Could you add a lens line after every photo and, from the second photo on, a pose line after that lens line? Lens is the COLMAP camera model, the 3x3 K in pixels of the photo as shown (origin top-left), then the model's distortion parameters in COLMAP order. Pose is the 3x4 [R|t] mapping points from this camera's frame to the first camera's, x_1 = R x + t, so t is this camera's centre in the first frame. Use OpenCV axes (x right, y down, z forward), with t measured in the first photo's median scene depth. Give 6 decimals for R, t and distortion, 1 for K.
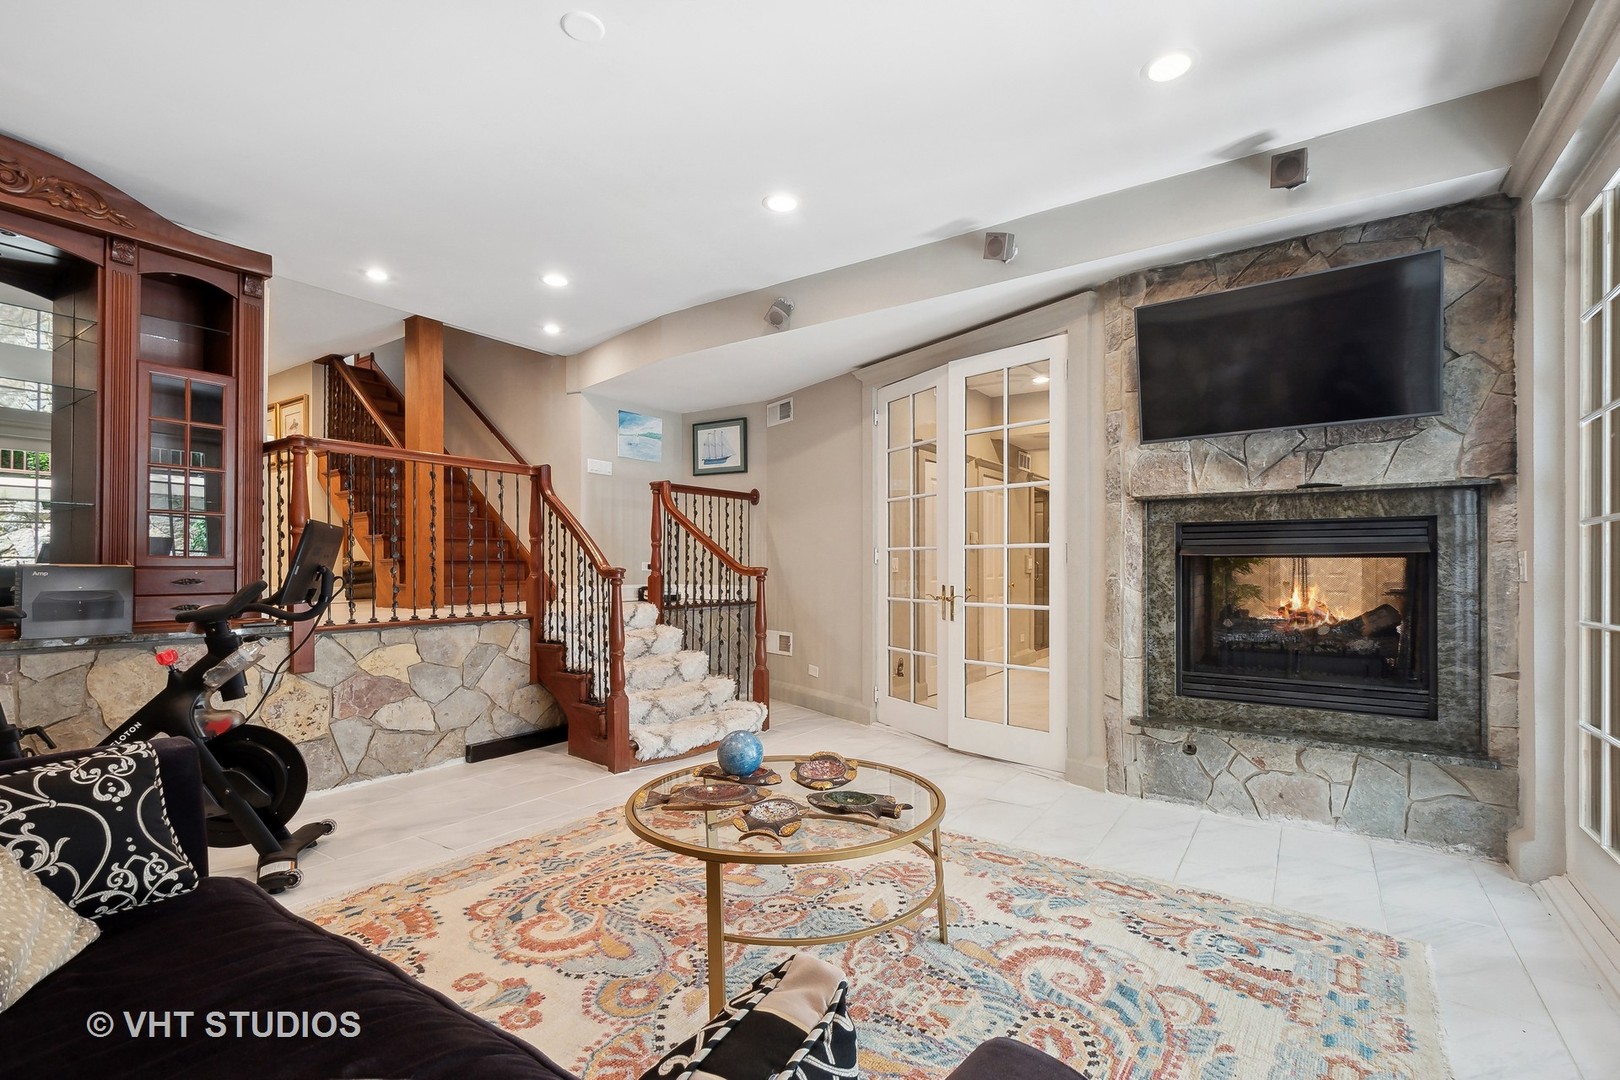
lens RADIAL K [[721.5, 0, 812.6], [0, 721.5, 564.2], [0, 0, 1]] dist [0.001210, 0.000066]
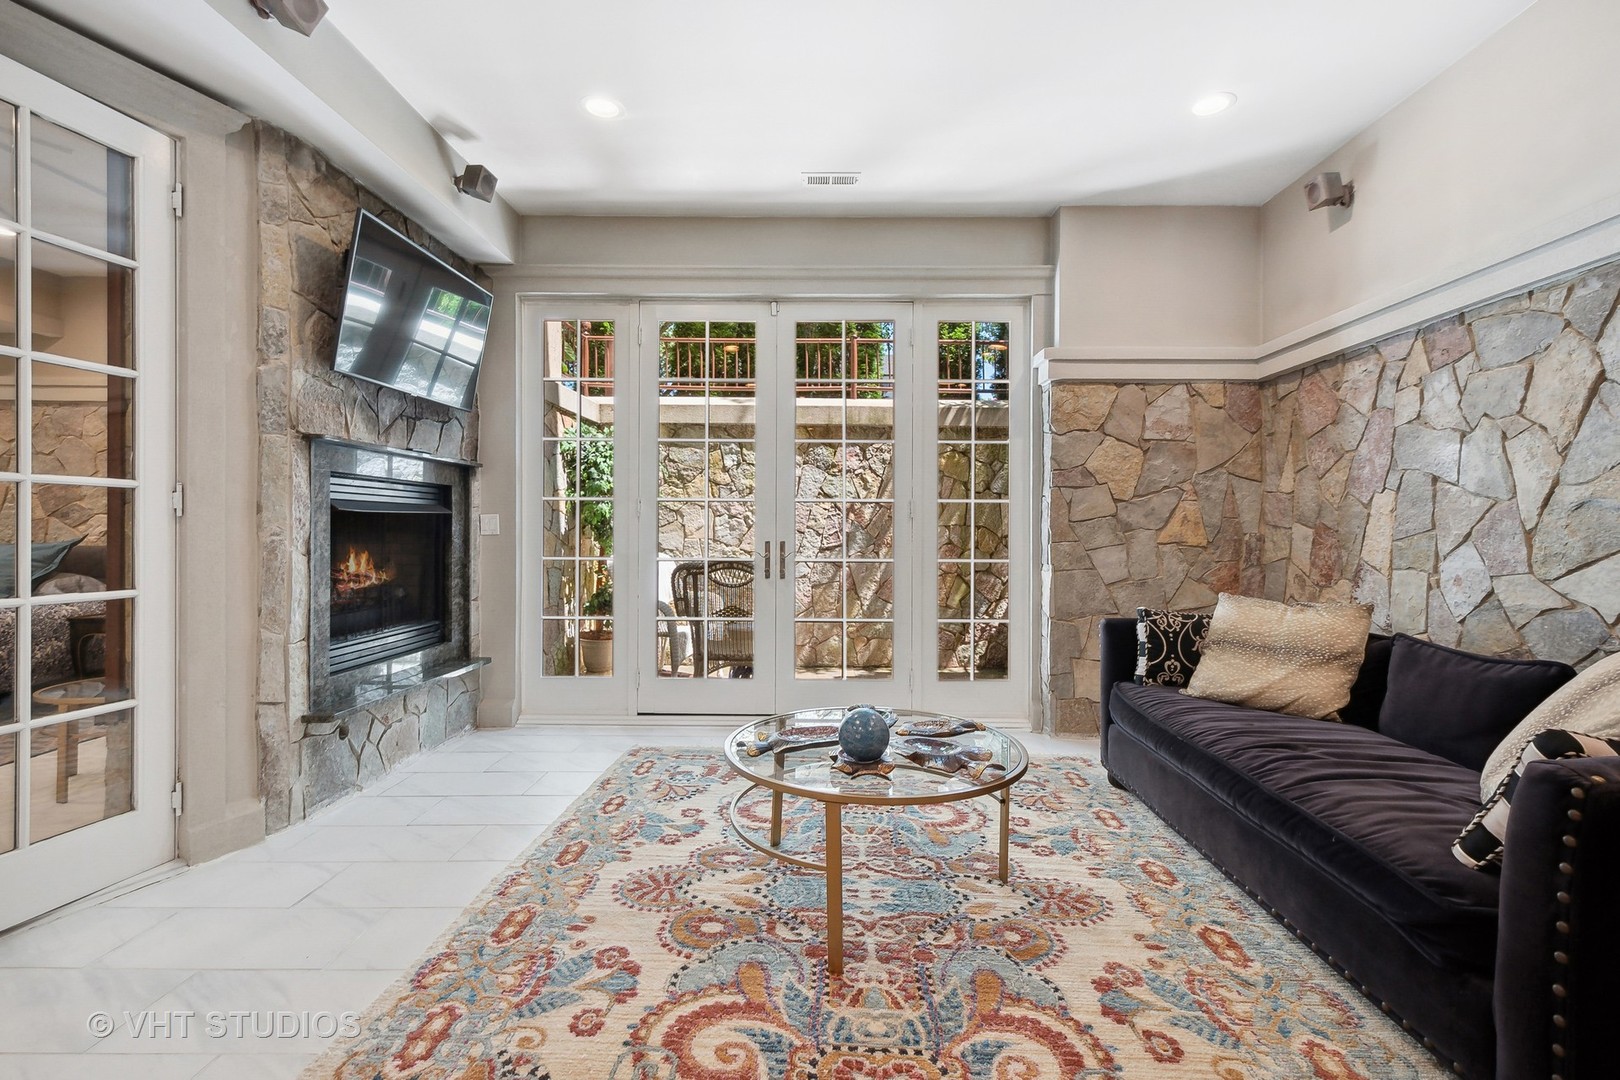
lens RADIAL K [[750.1, 0, 814.6], [0, 750.1, 535.1], [0, 0, 1]] dist [0.000293, -0.000088]
pose [[-0.548749, -0.008745, 0.835942, -0.621507], [-0.006658, 0.999959, 0.006091, 0.009314], [-0.835961, -0.002223, -0.548784, 1.160482]]
